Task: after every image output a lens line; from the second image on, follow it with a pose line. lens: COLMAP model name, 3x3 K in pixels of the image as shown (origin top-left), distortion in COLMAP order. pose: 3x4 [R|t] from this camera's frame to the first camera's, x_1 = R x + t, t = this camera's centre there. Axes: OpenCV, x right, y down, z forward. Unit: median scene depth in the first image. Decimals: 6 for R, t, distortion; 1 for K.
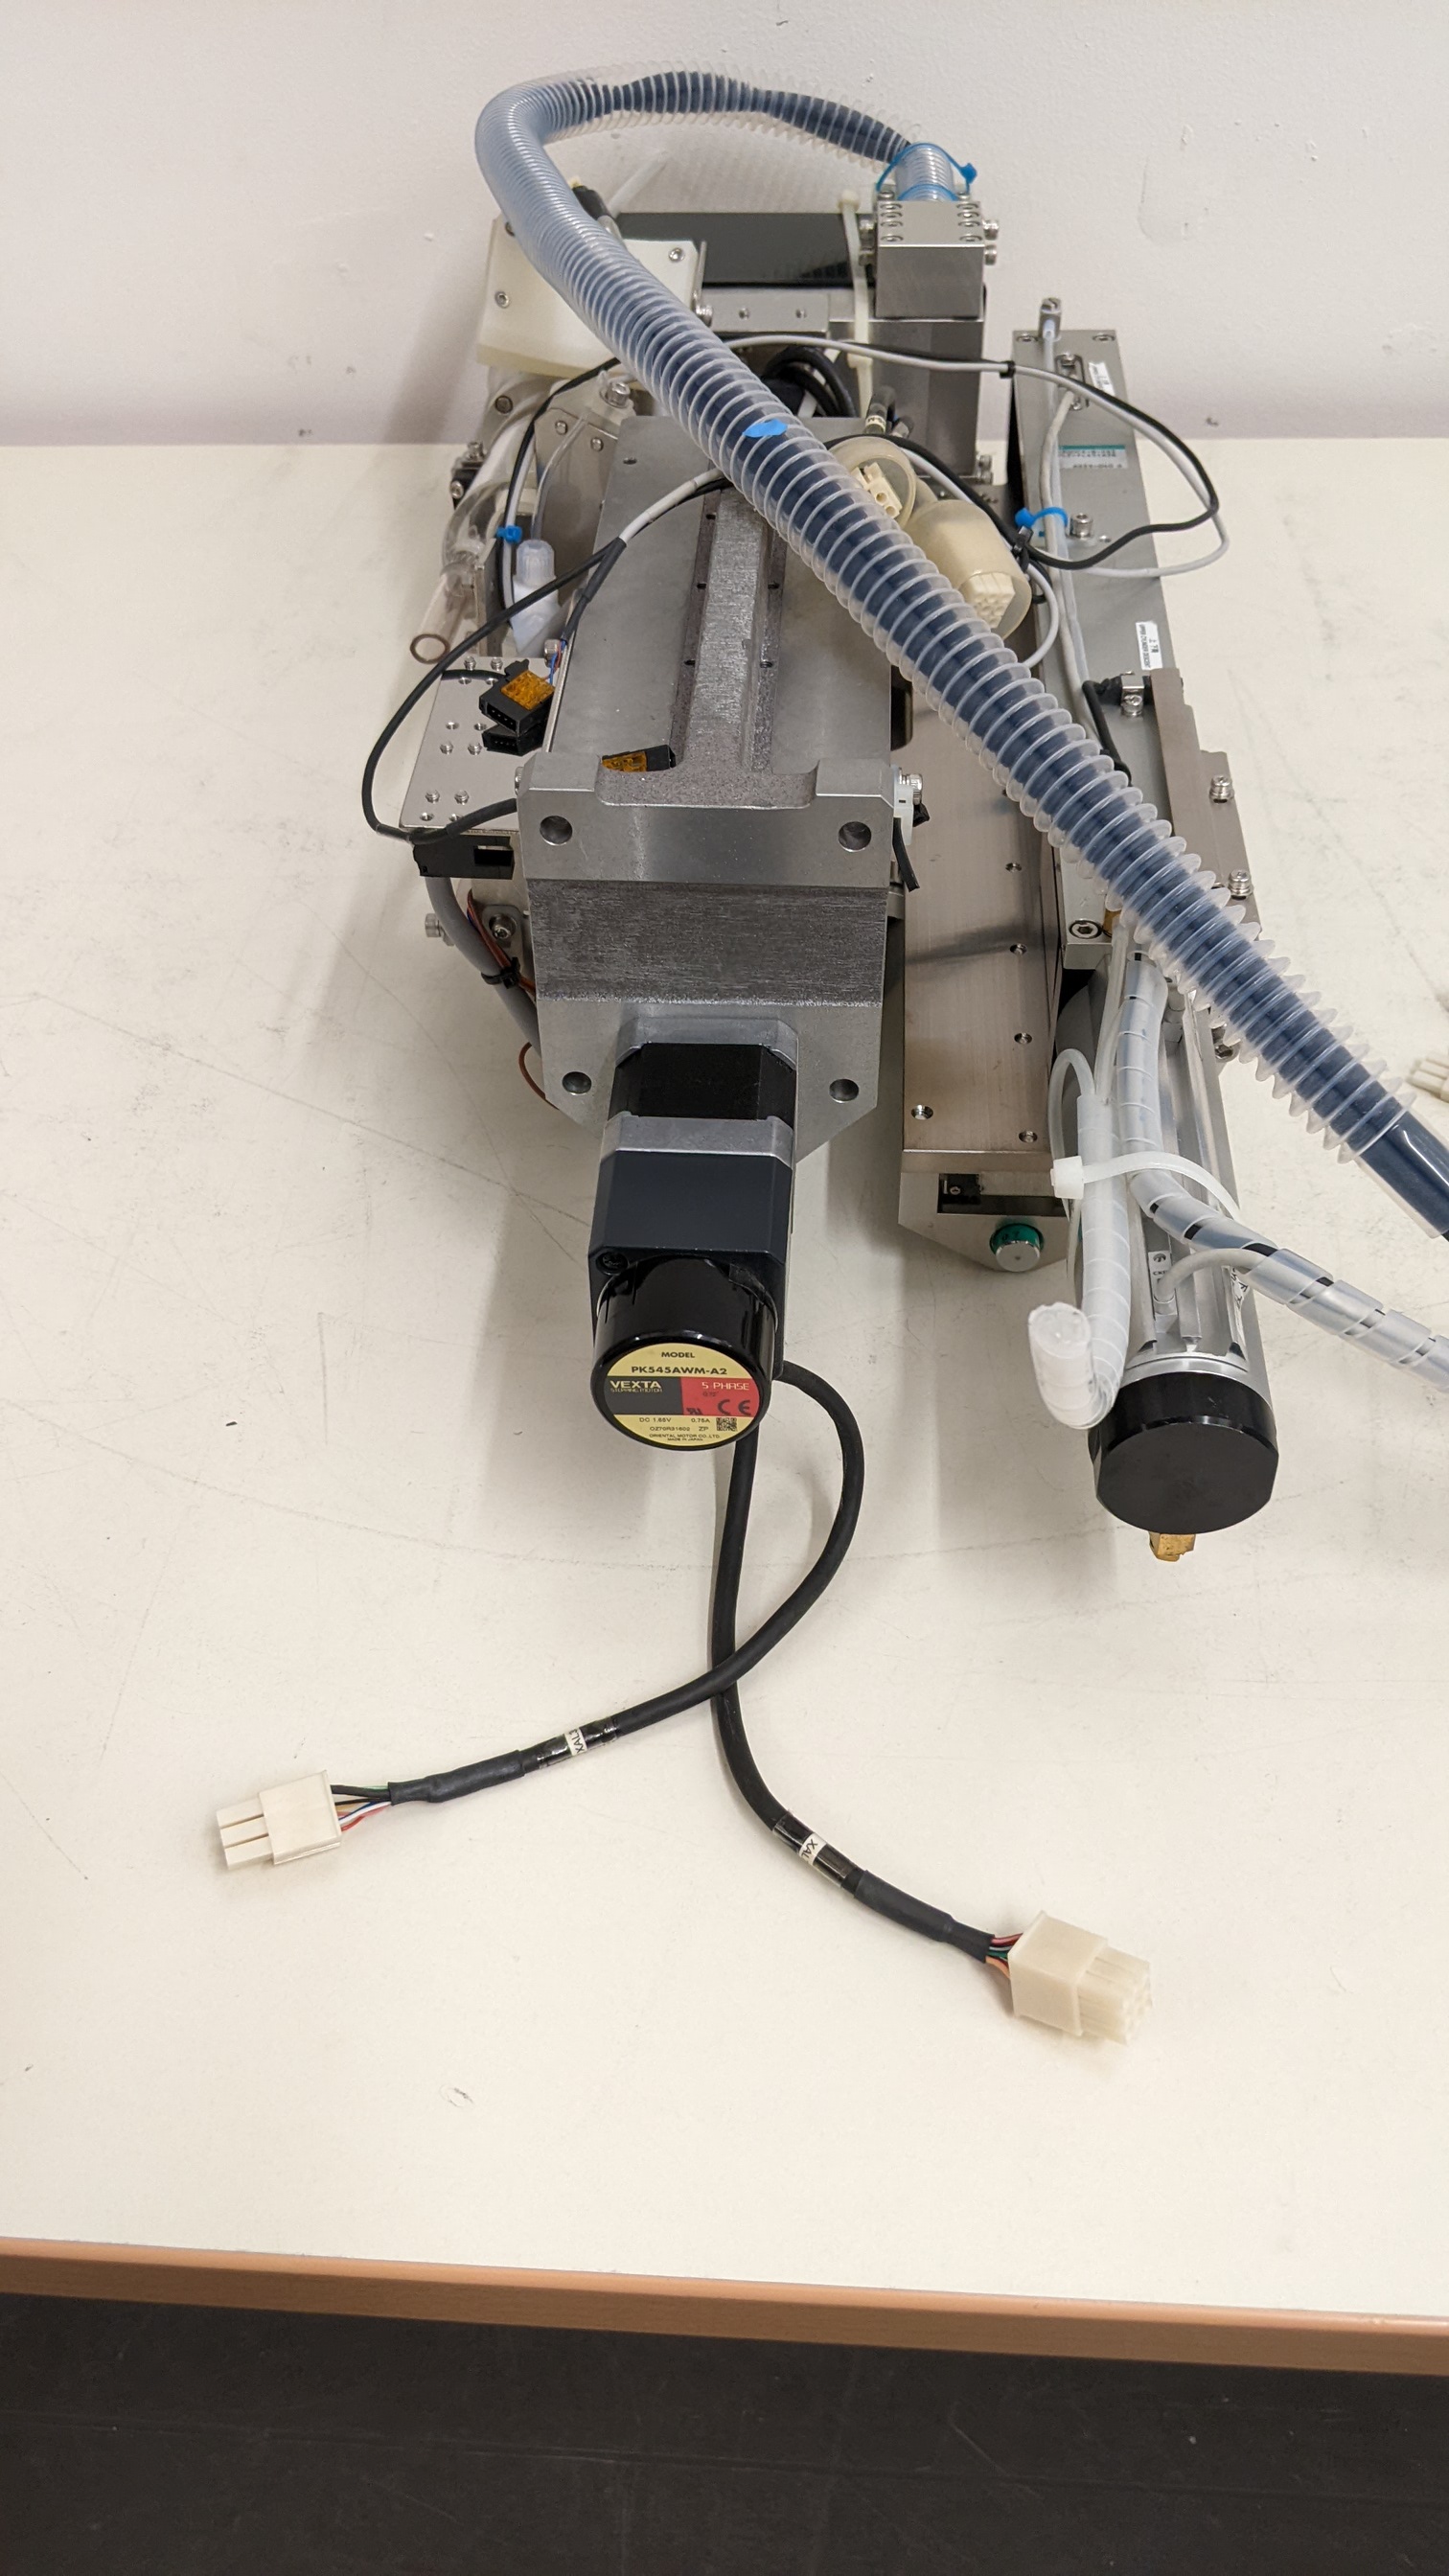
lens RADIAL K [[2168.7, 0, 724.8], [0, 2168.7, 1283.1], [0, 0, 1]] dist [0.016970, -0.015401]
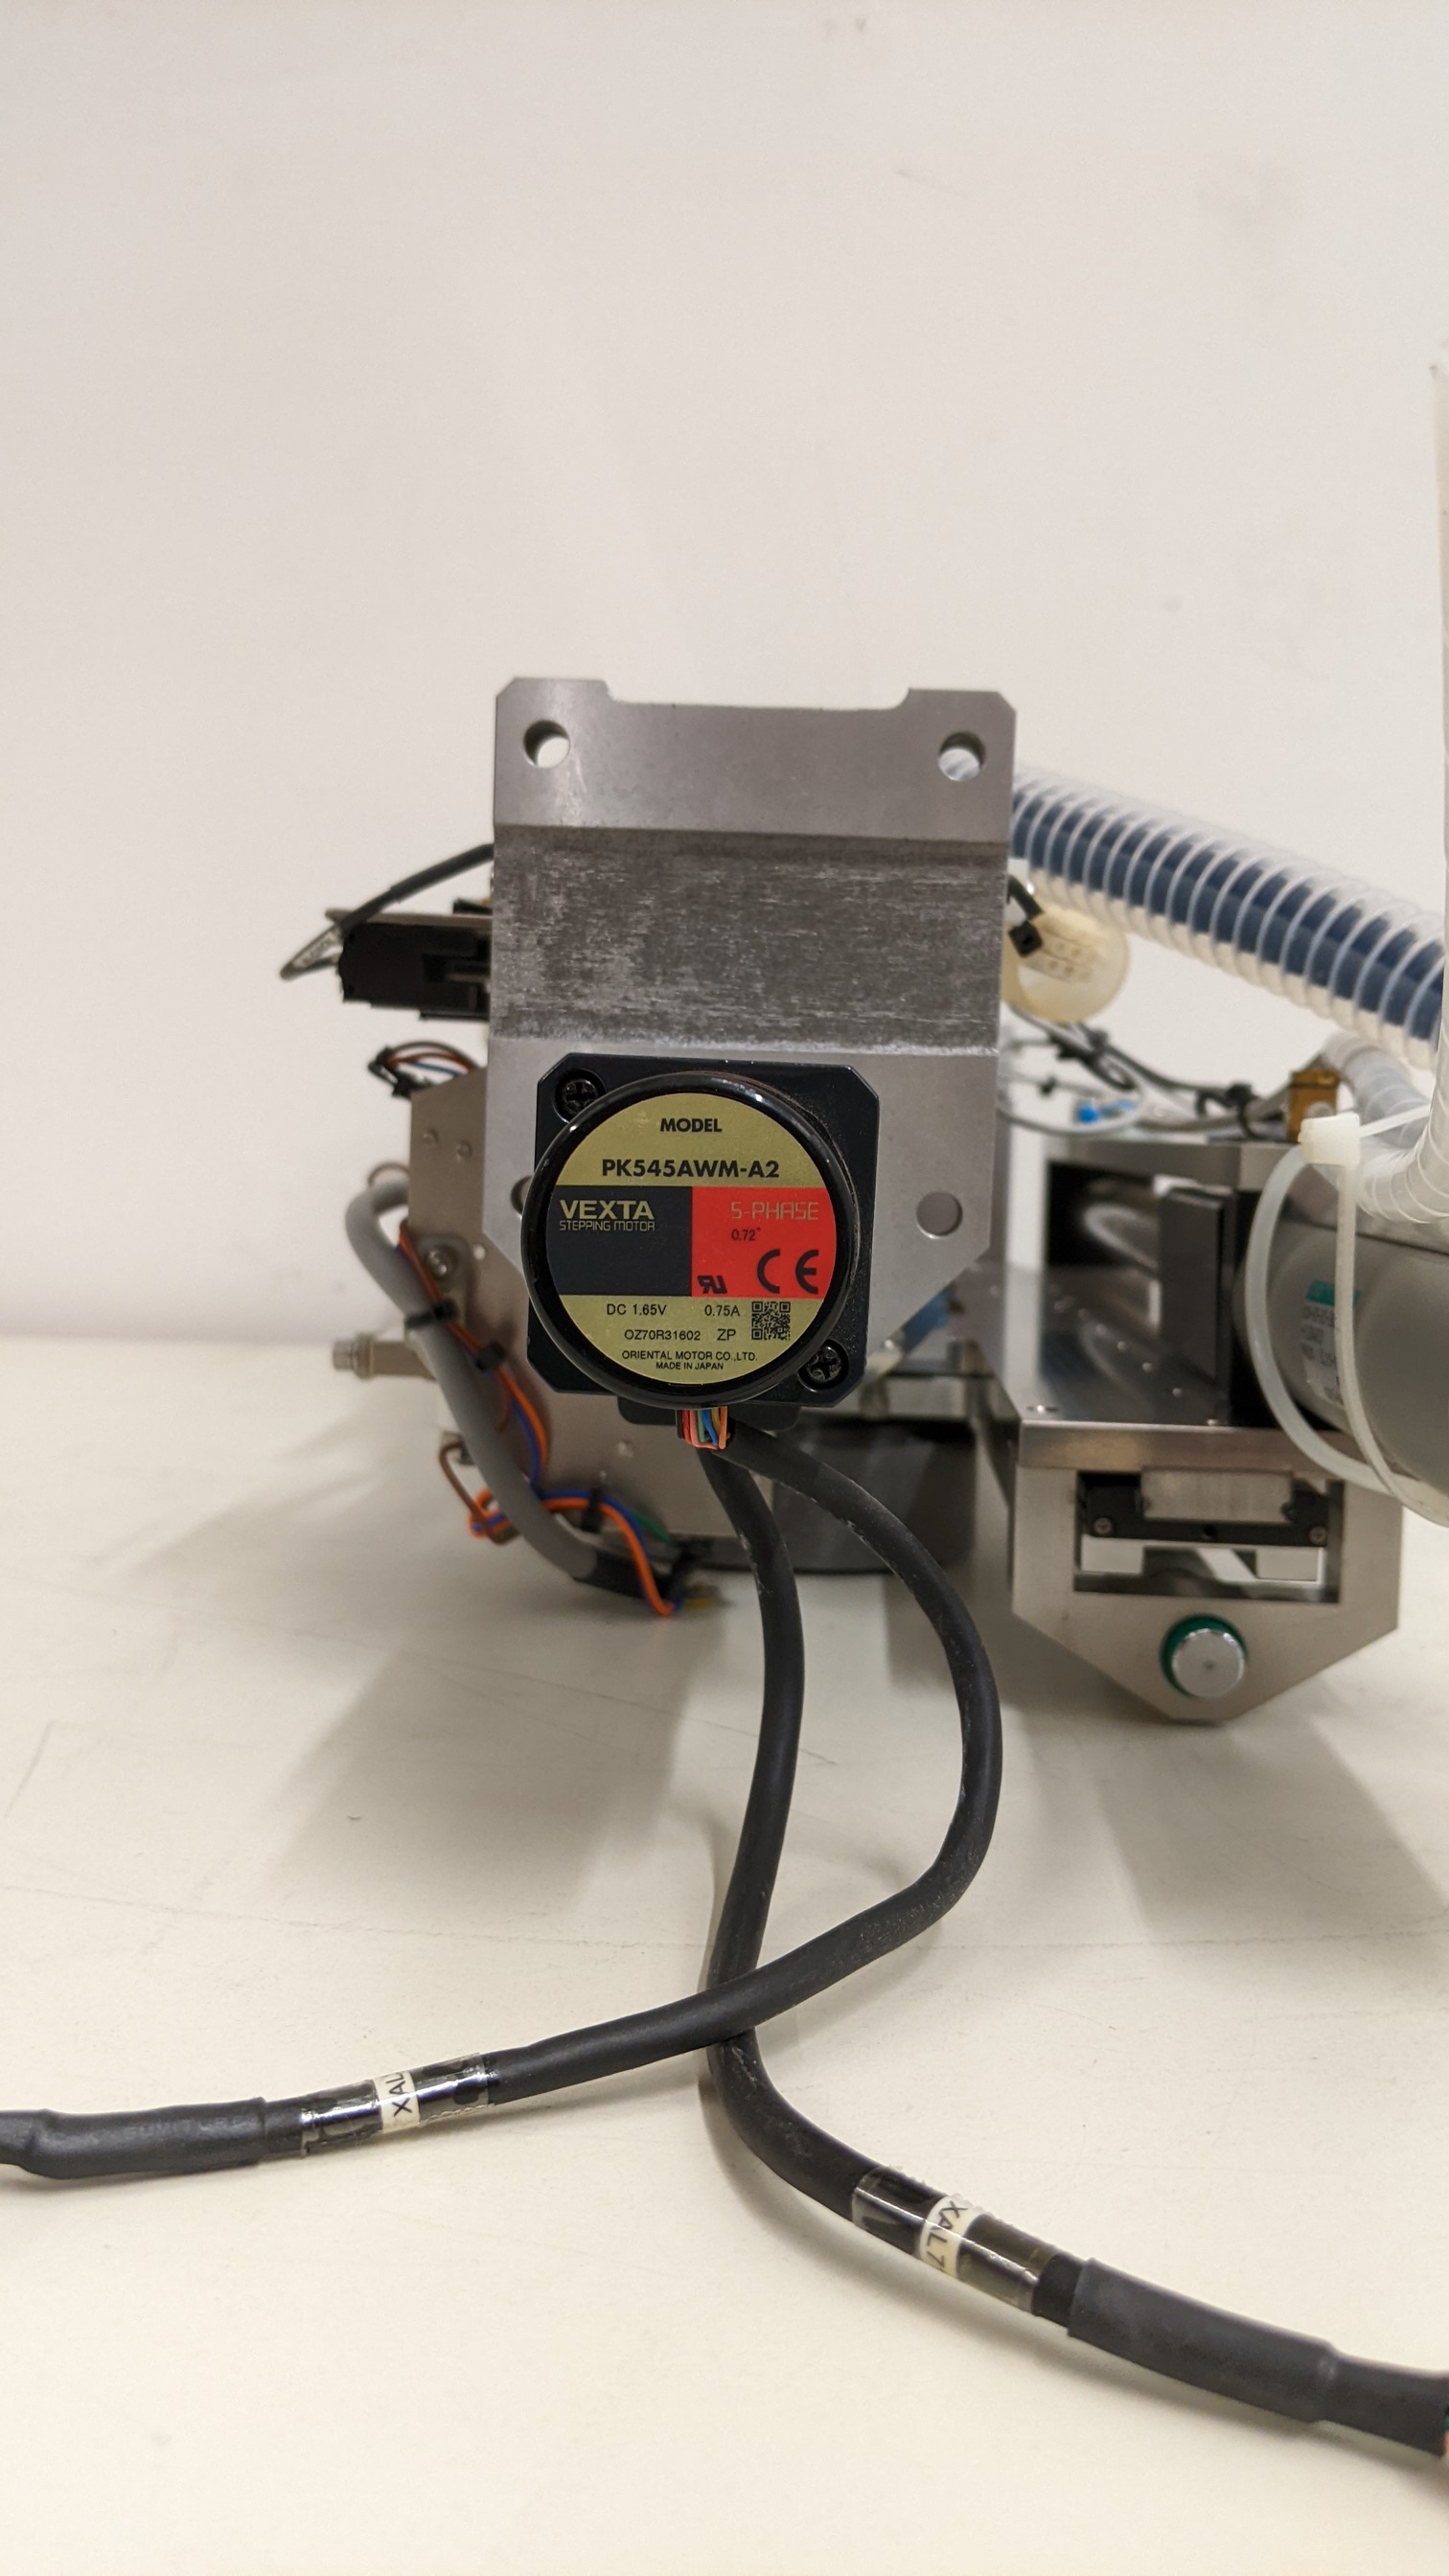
lens RADIAL K [[2168.7, 0, 721.7], [0, 2168.7, 1277.5], [0, 0, 1]] dist [0.016970, -0.015401]
pose [[0.998842, 0.048106, 0.000572, -0.010861], [-0.035132, 0.737494, -0.674440, 0.385916], [-0.032866, 0.673639, 0.738330, 0.555874]]
